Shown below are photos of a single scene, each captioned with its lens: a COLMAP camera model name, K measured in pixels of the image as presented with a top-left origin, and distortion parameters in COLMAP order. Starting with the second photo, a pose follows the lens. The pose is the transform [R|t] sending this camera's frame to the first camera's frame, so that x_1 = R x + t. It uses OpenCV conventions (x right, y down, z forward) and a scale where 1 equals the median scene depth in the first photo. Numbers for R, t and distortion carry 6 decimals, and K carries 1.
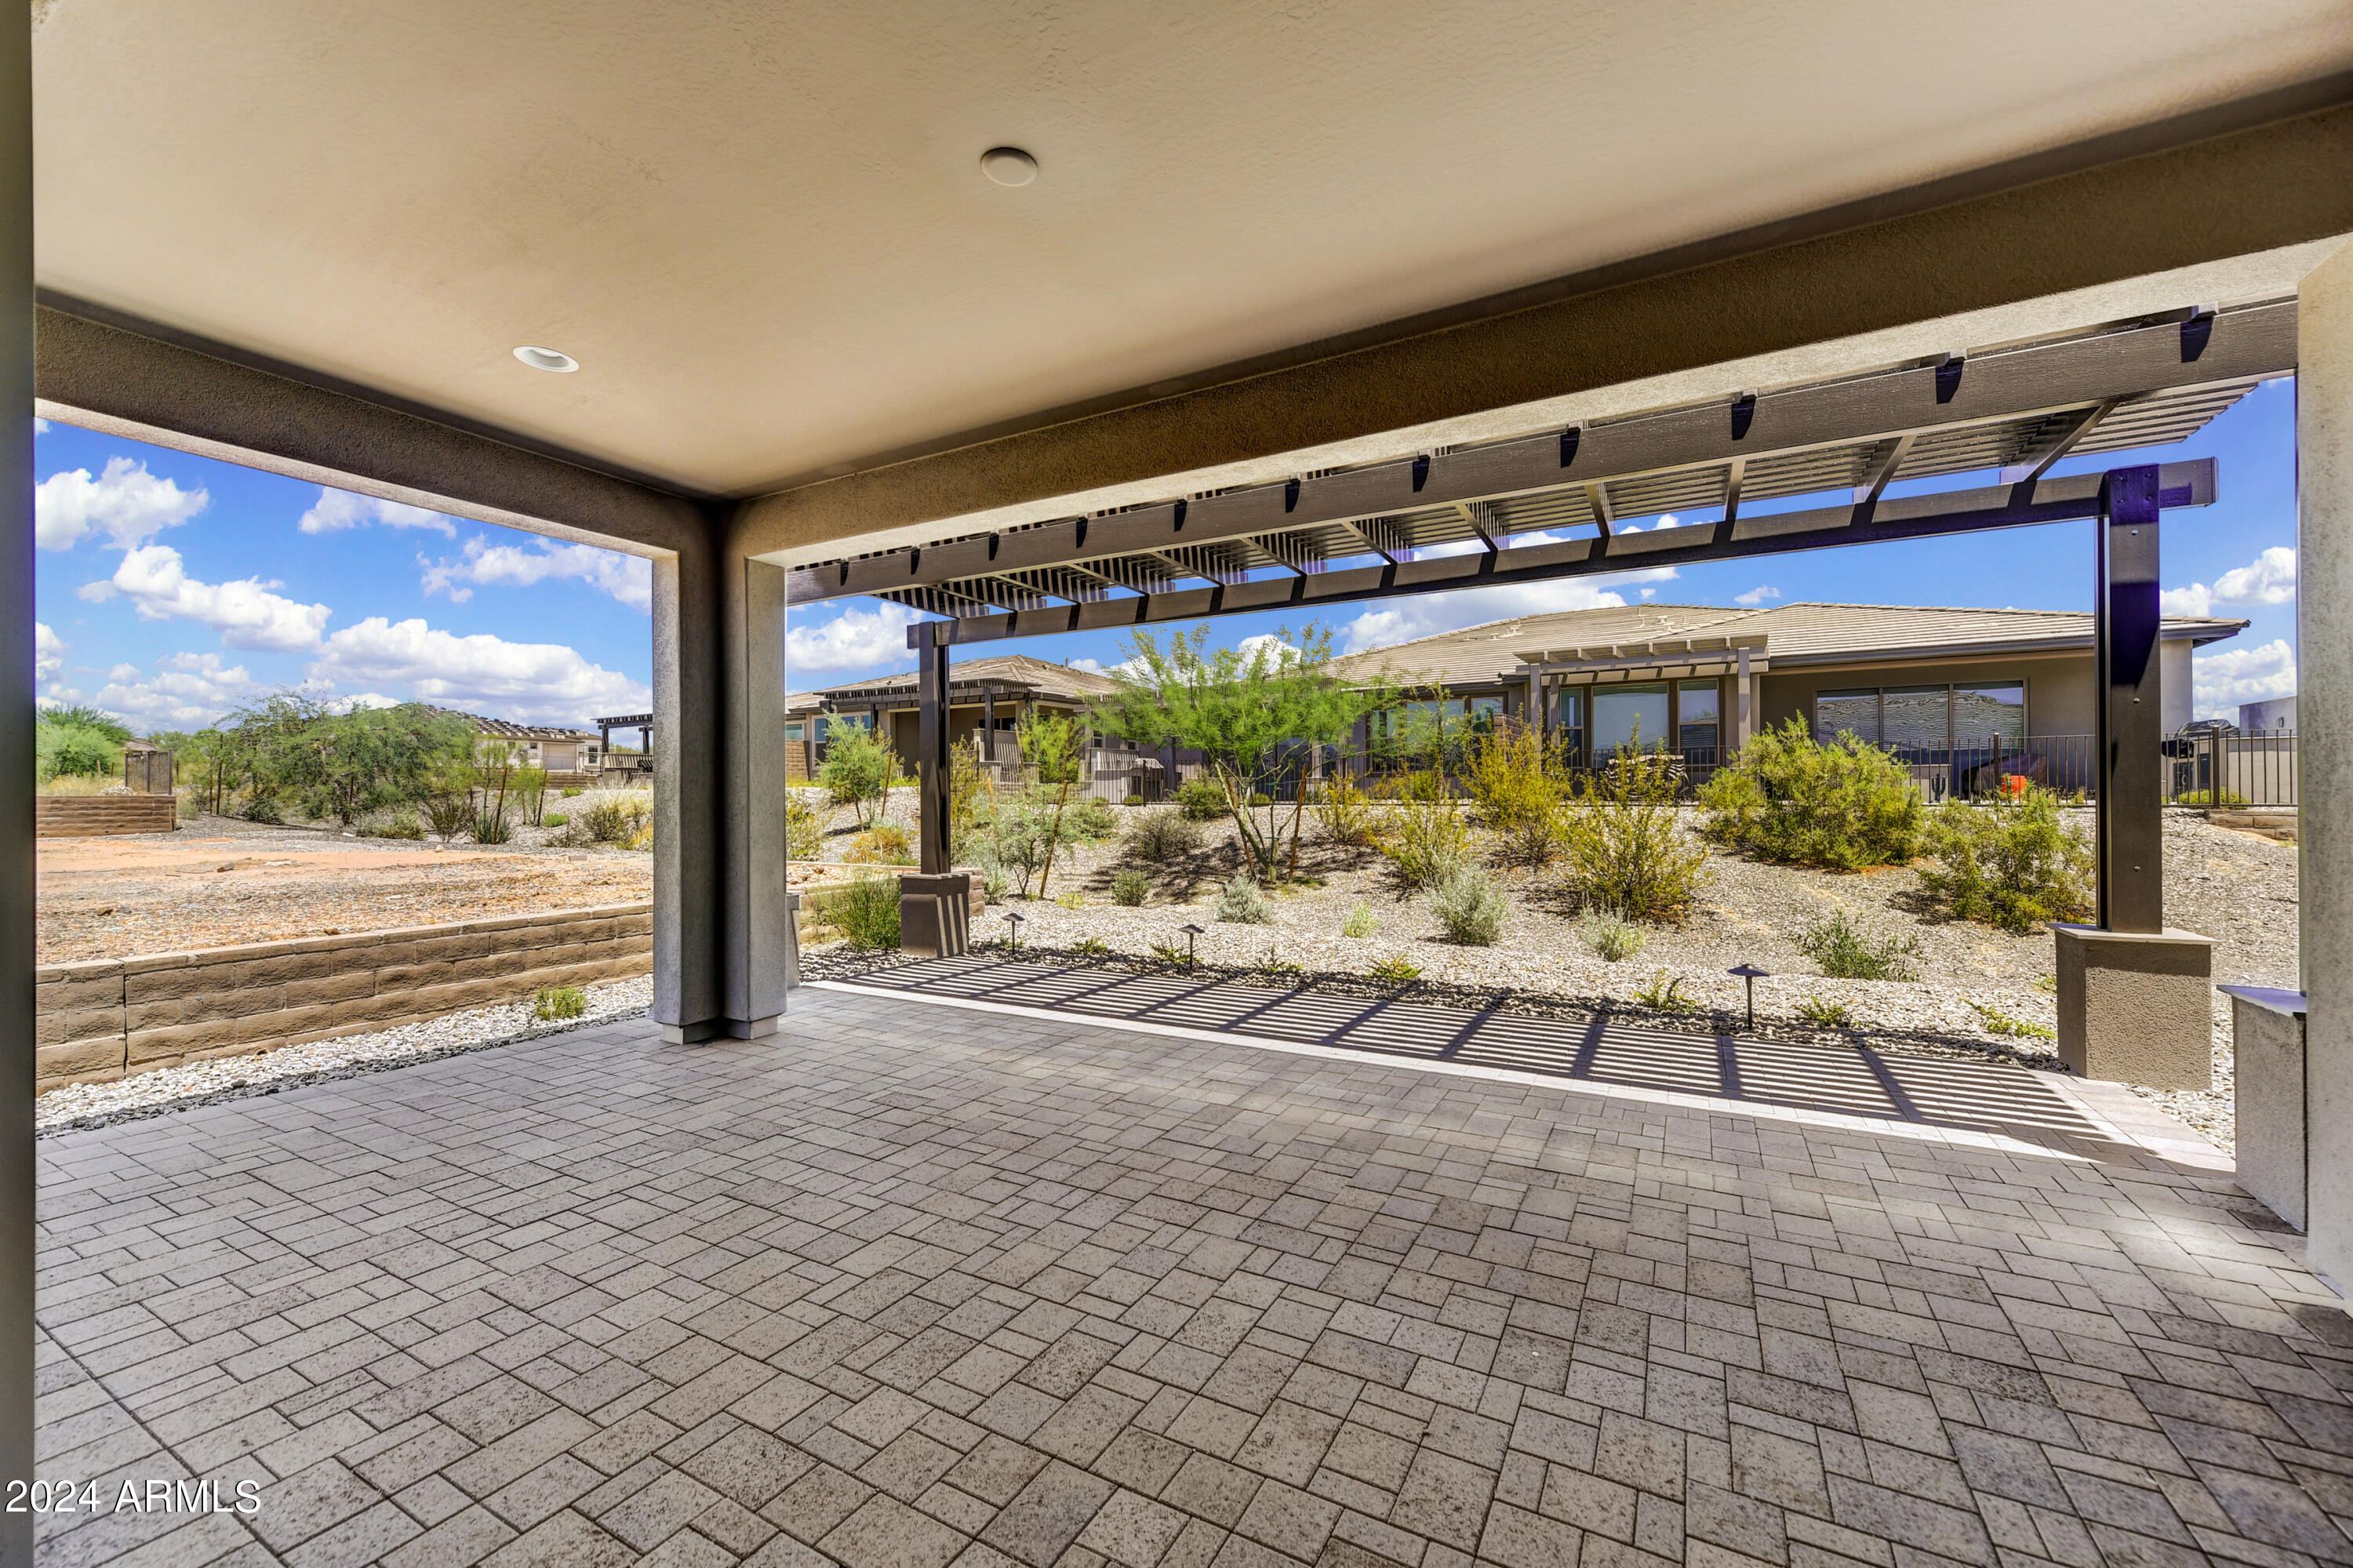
lens RADIAL K [[933.3, 0, 1171.2], [0, 933.3, 779.8], [0, 0, 1]] dist [0.008552, -0.001685]
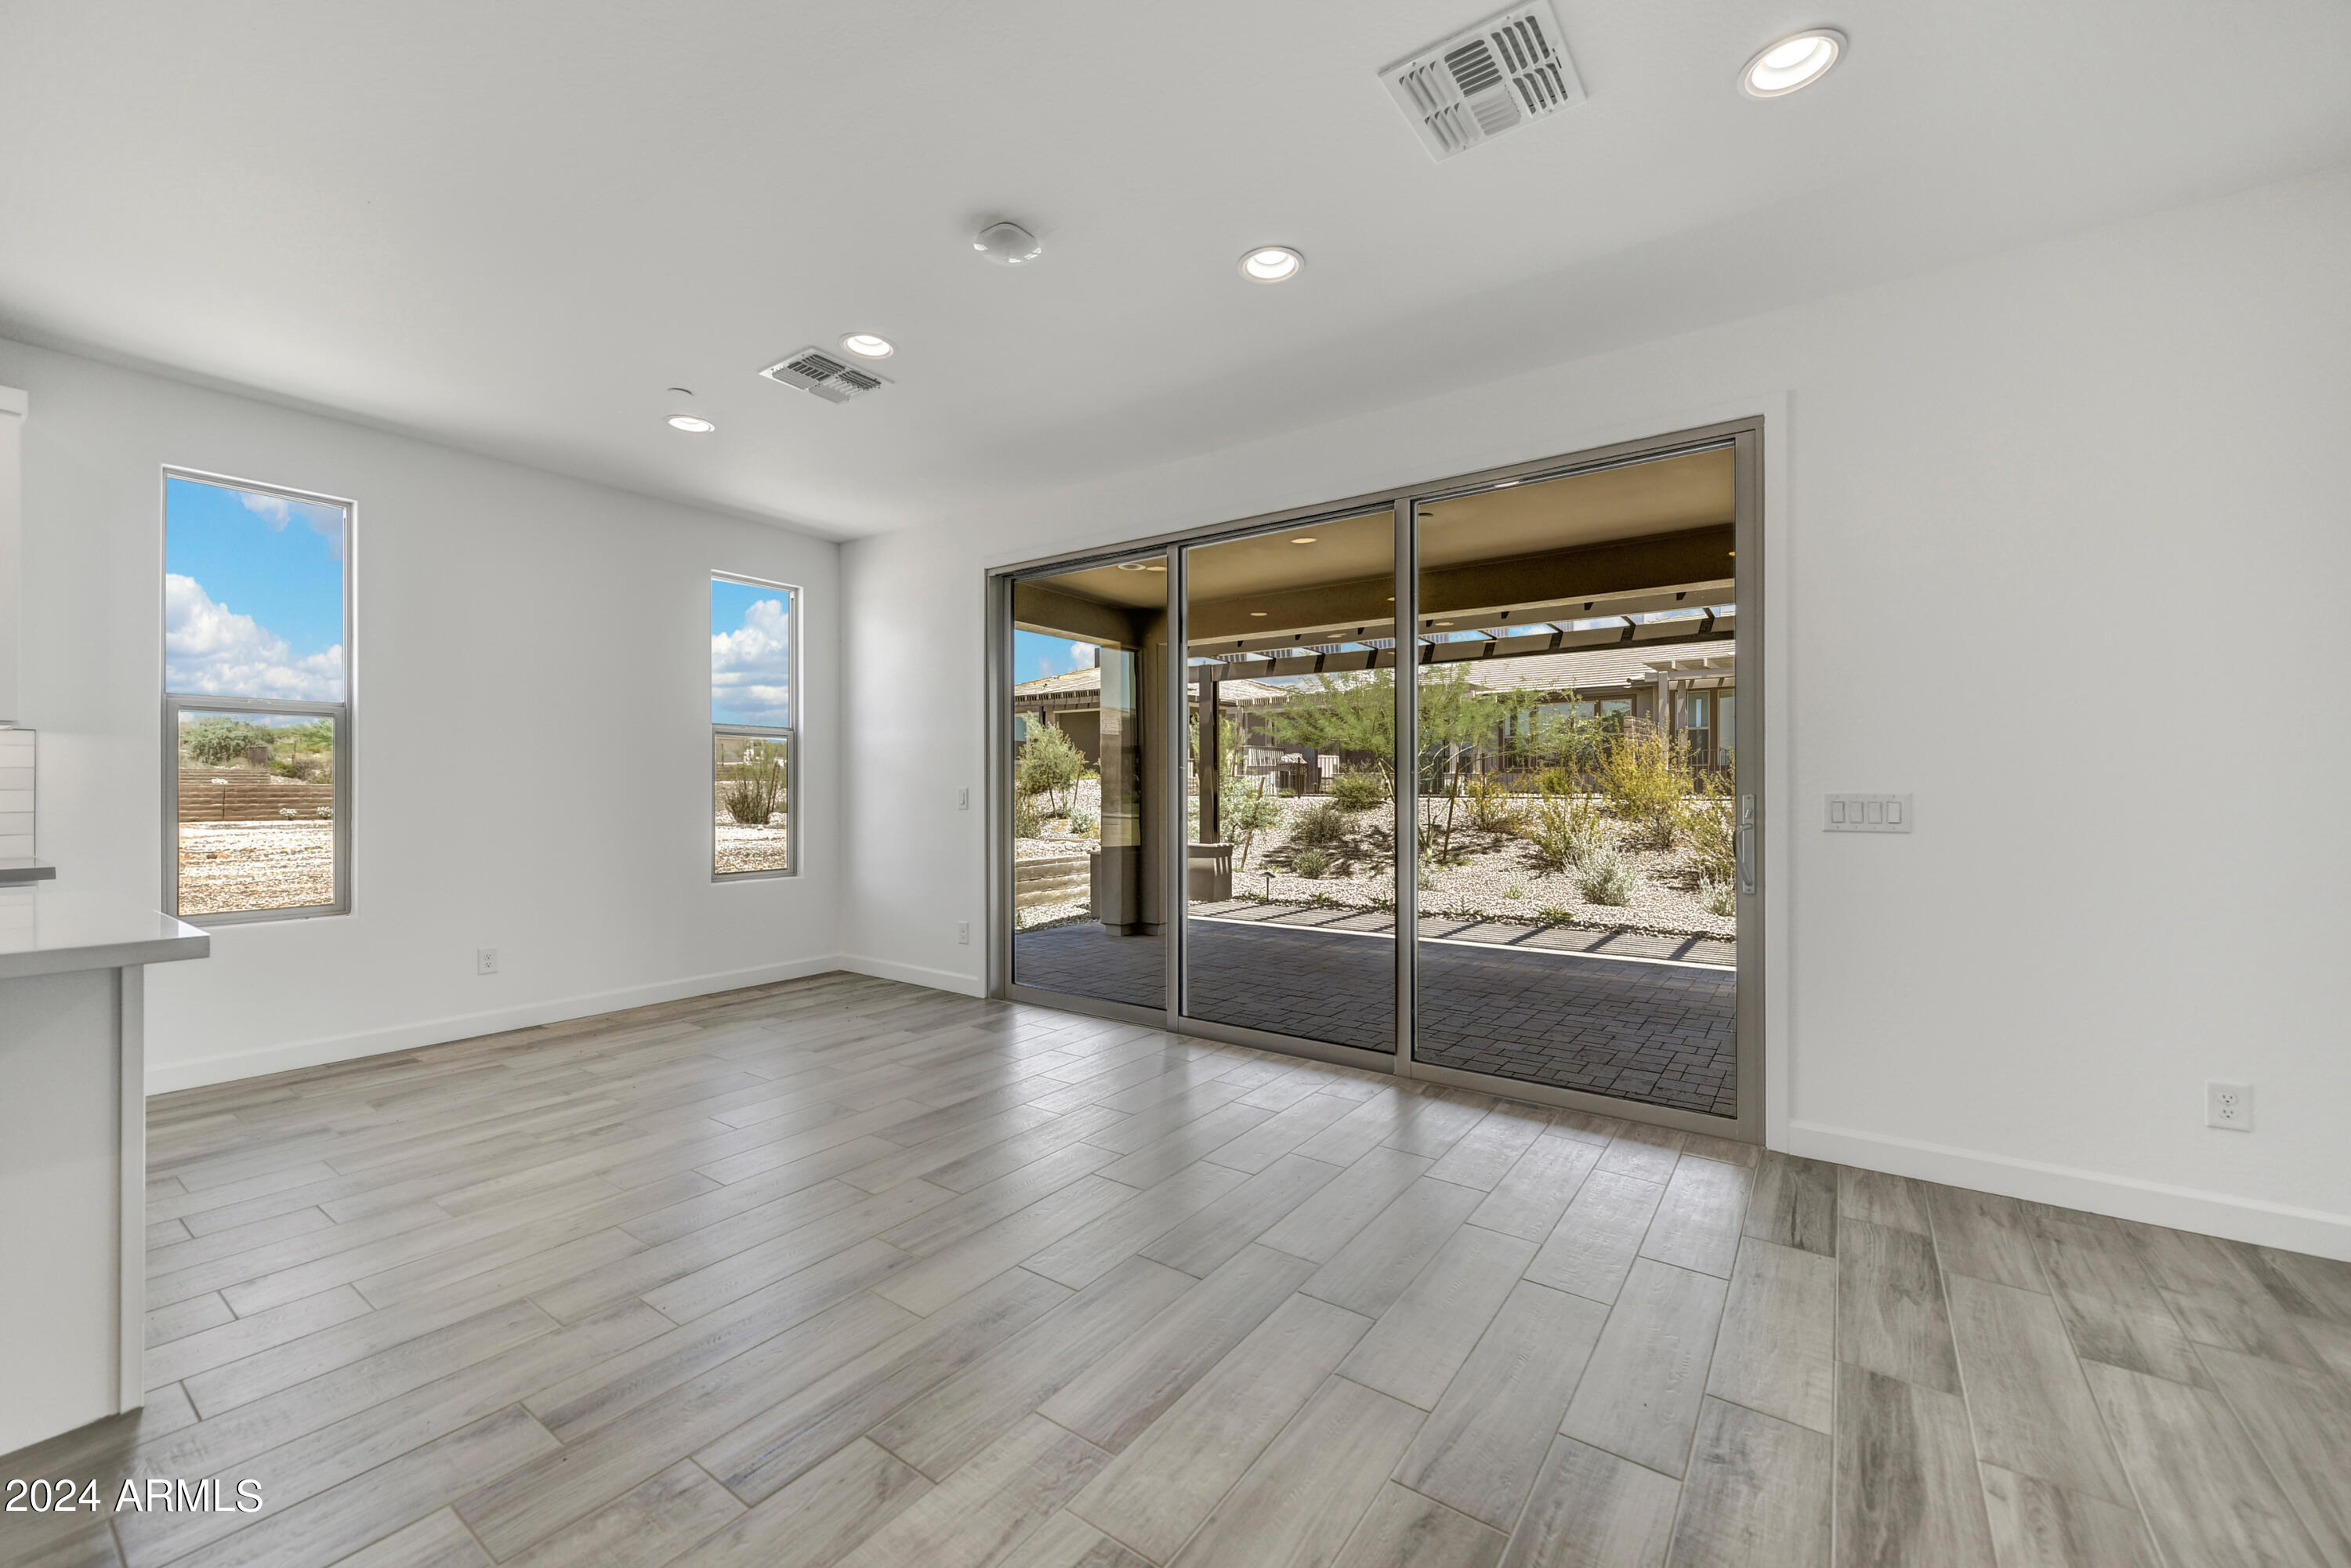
lens RADIAL K [[932.5, 0, 1162.0], [0, 932.5, 782.3], [0, 0, 1]] dist [0.008552, -0.001685]
pose [[0.992672, 0.005387, -0.120722, -0.076484], [-0.004028, 0.999926, 0.011500, -0.003766], [0.120775, -0.010930, 0.992620, -0.201567]]
